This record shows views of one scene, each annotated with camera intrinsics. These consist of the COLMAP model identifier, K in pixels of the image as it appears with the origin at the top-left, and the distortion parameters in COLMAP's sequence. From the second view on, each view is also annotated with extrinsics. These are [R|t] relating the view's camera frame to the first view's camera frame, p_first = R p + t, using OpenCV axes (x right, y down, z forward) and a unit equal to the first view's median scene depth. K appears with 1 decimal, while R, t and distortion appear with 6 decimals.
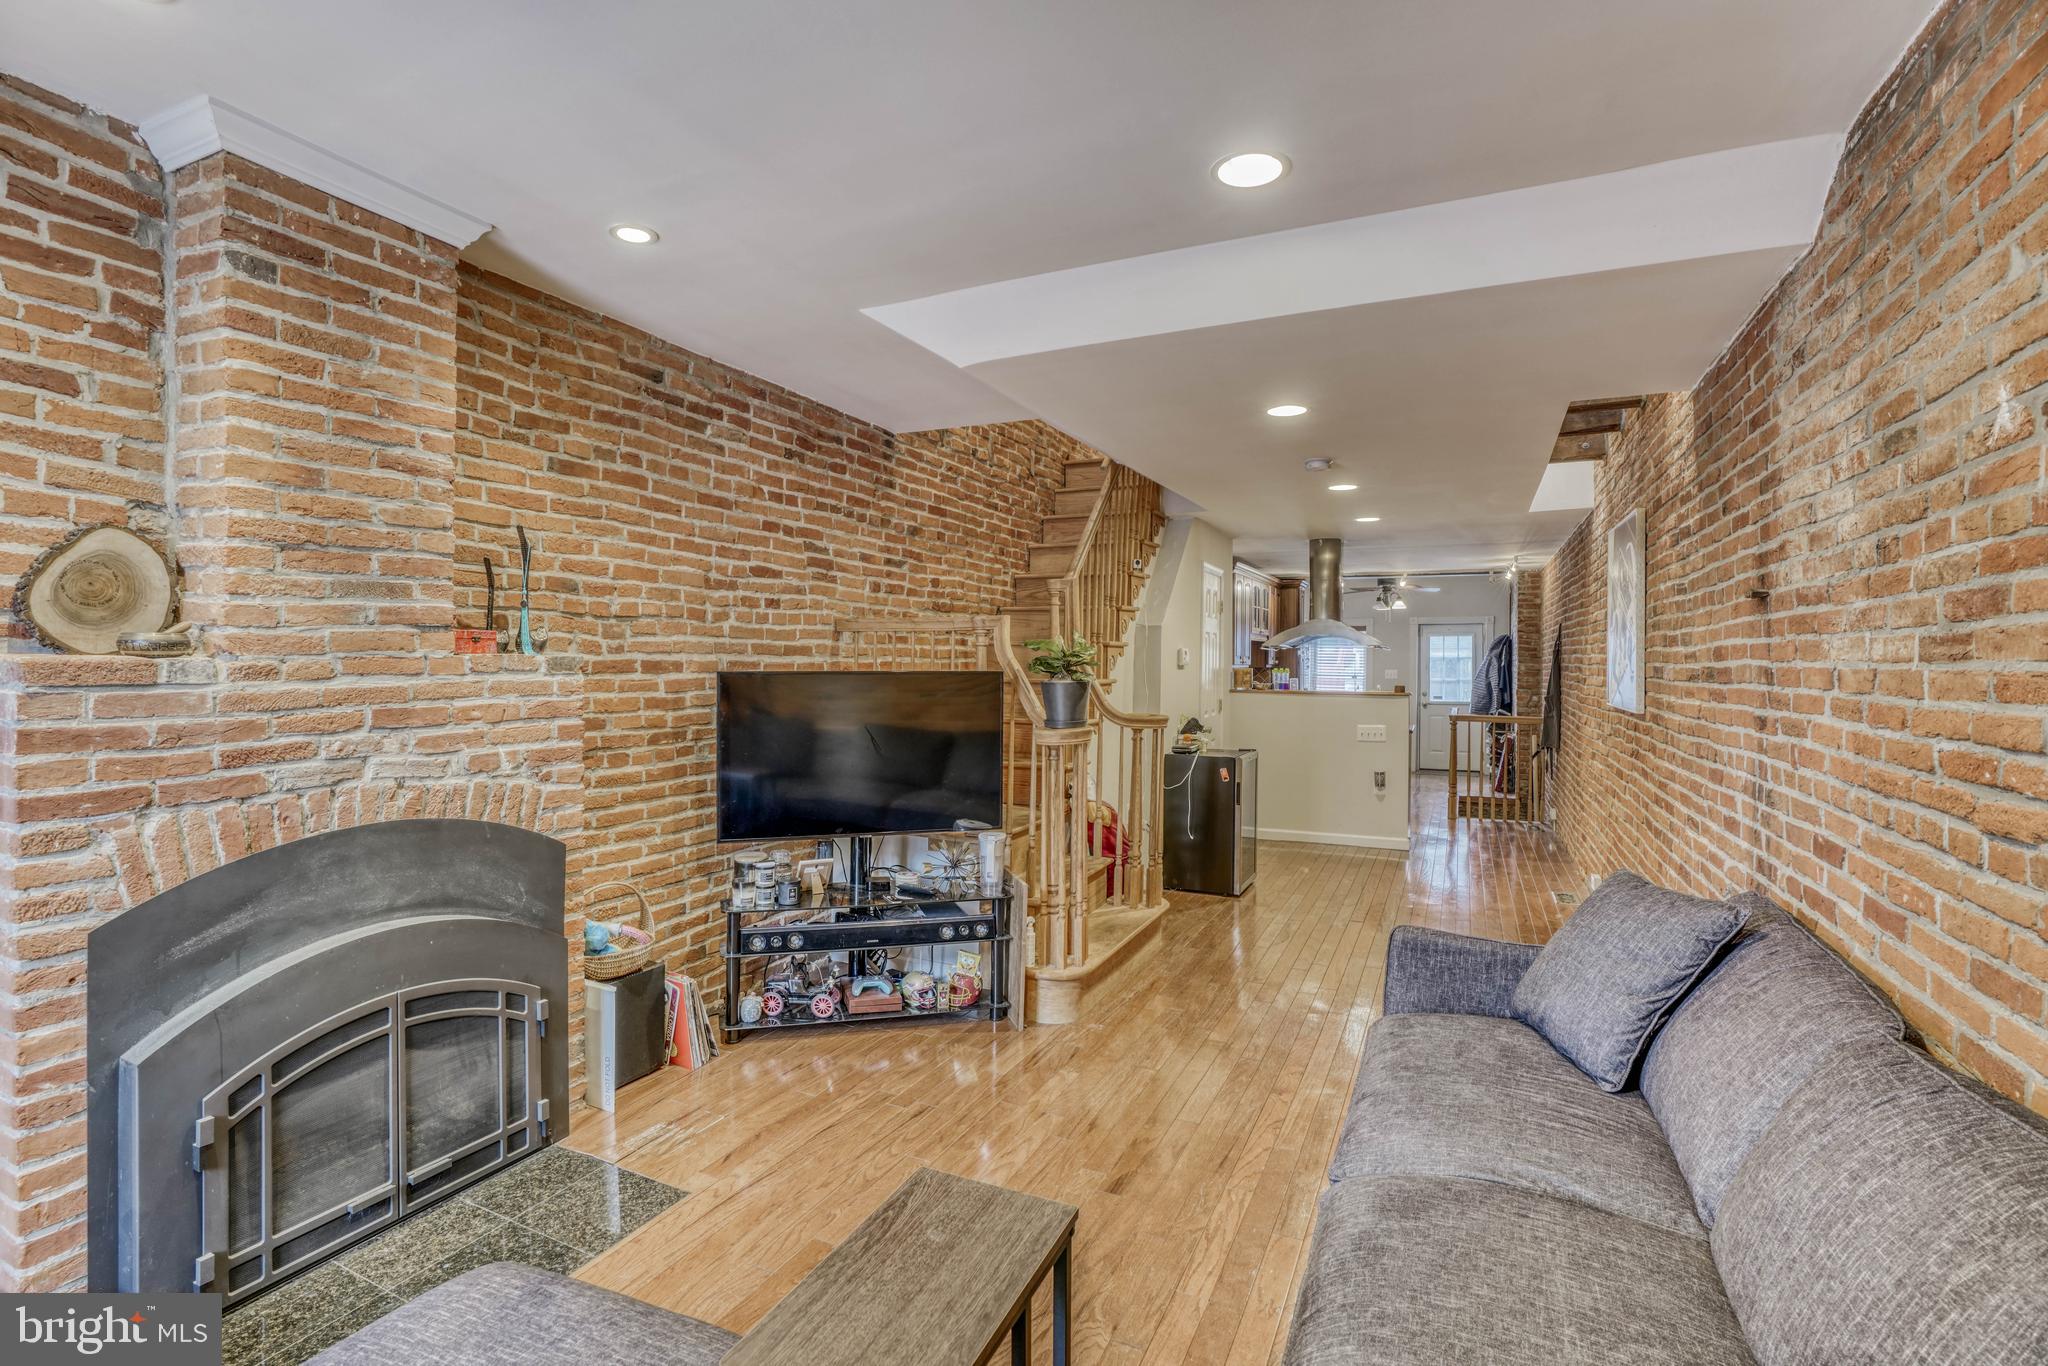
lens RADIAL K [[939.2, 0, 1027.2], [0, 939.2, 678.3], [0, 0, 1]] dist [-0.038153, 0.005874]
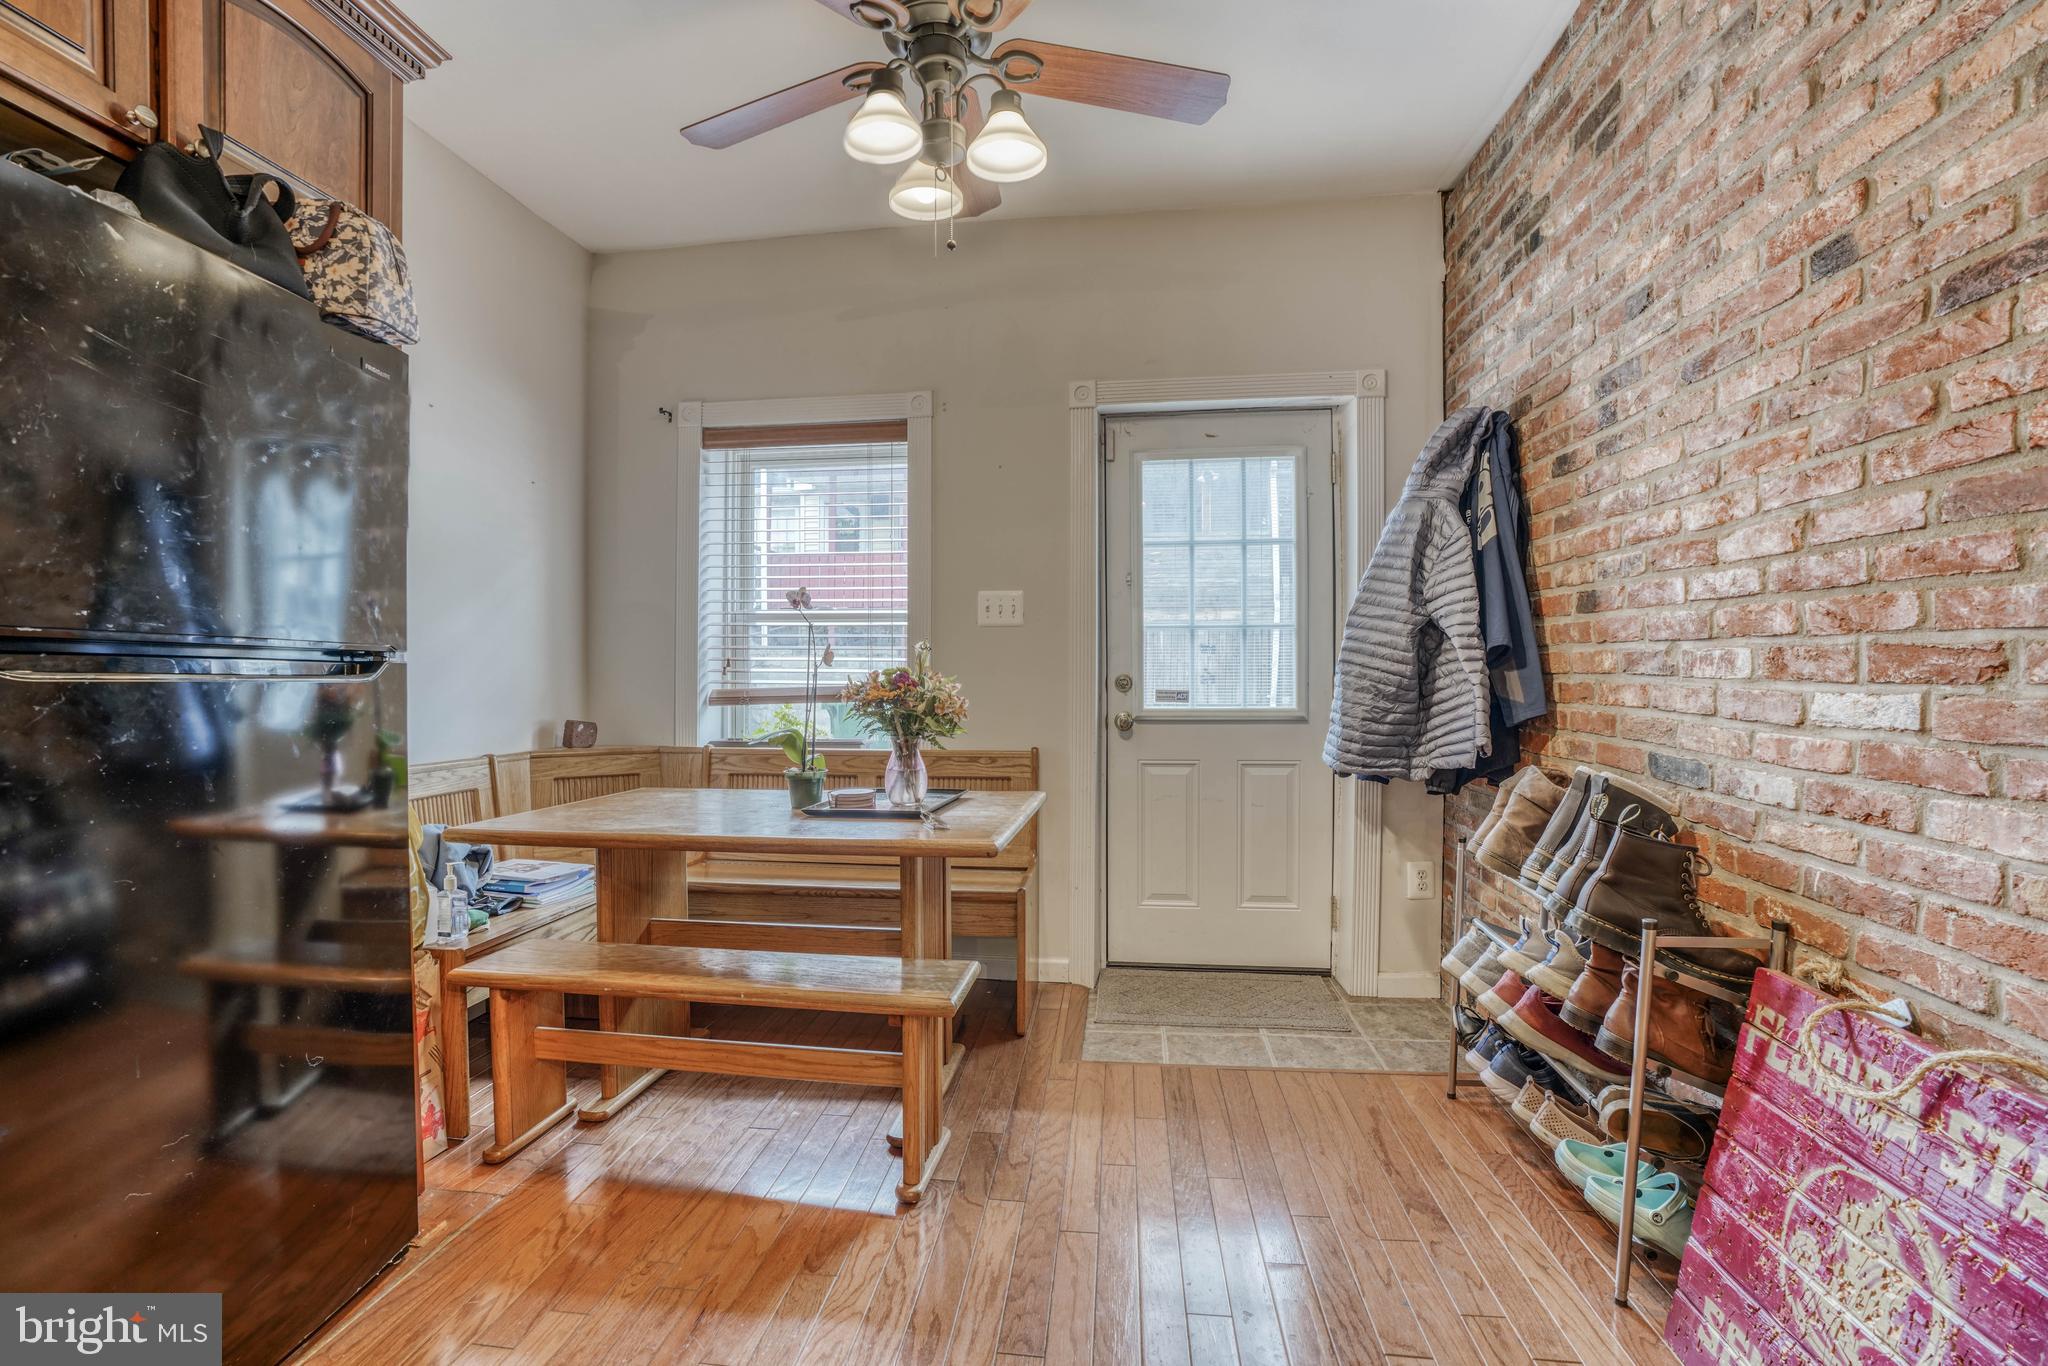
lens RADIAL K [[939.2, 0, 1018.4], [0, 939.2, 686.8], [0, 0, 1]] dist [-0.038153, 0.005874]
pose [[0.943302, -0.007186, 0.331858, 0.325125], [0.005799, 0.999970, 0.005169, 0.017438], [-0.331885, -0.002952, 0.943315, 0.798471]]
